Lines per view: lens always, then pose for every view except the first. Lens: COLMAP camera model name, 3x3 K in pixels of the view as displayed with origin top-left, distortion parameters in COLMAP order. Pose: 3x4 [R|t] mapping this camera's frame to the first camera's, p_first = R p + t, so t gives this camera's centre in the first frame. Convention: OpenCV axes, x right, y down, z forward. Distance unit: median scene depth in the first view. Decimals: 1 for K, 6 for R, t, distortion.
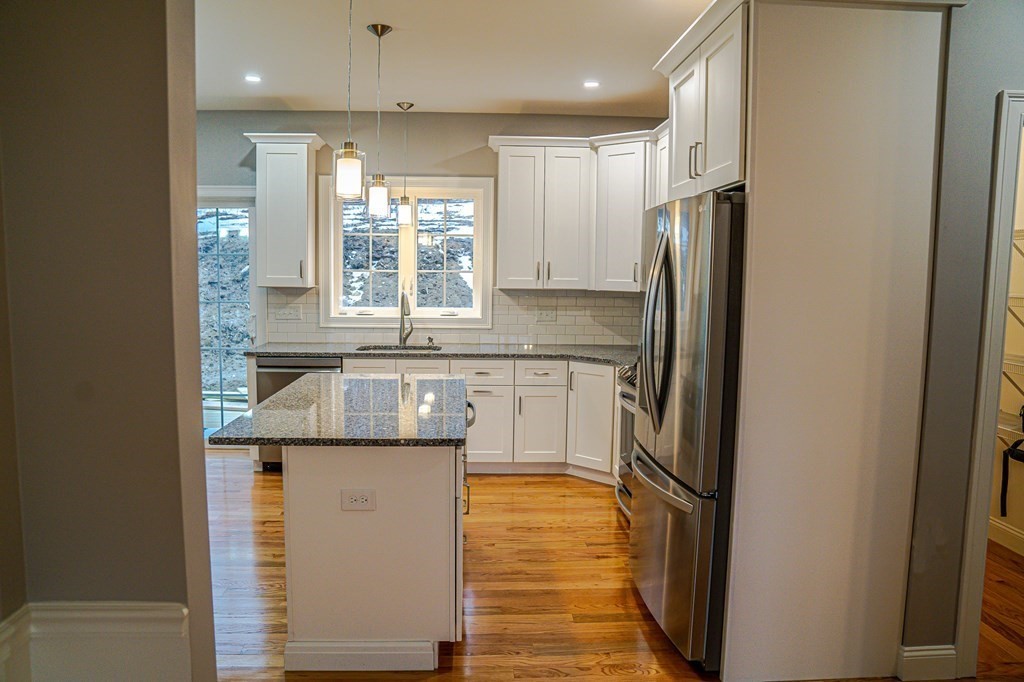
lens RADIAL K [[713.2, 0, 510.7], [0, 713.2, 341.4], [0, 0, 1]] dist [-0.094953, 0.050959]
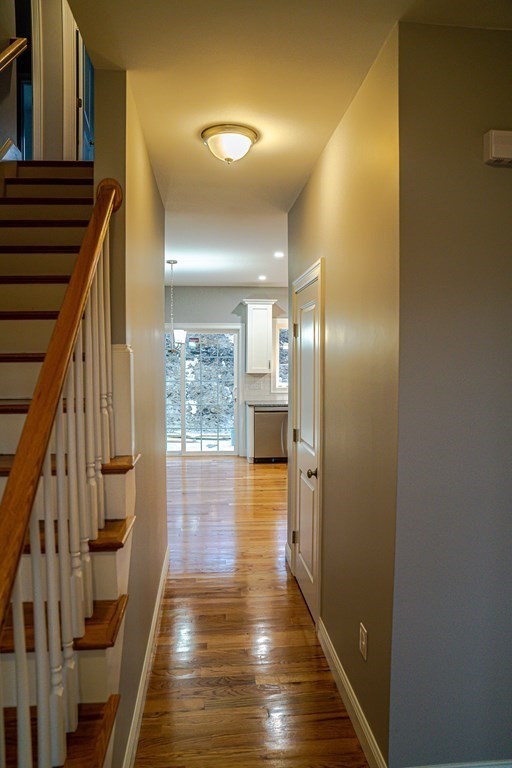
lens RADIAL K [[534.9, 0, 255.6], [0, 534.9, 383.7], [0, 0, 1]] dist [-0.094953, 0.050959]
pose [[0.999230, -0.014838, 0.036312, -0.368319], [0.016631, 0.998631, -0.049600, 0.028476], [-0.035526, 0.050166, 0.998109, -0.515914]]
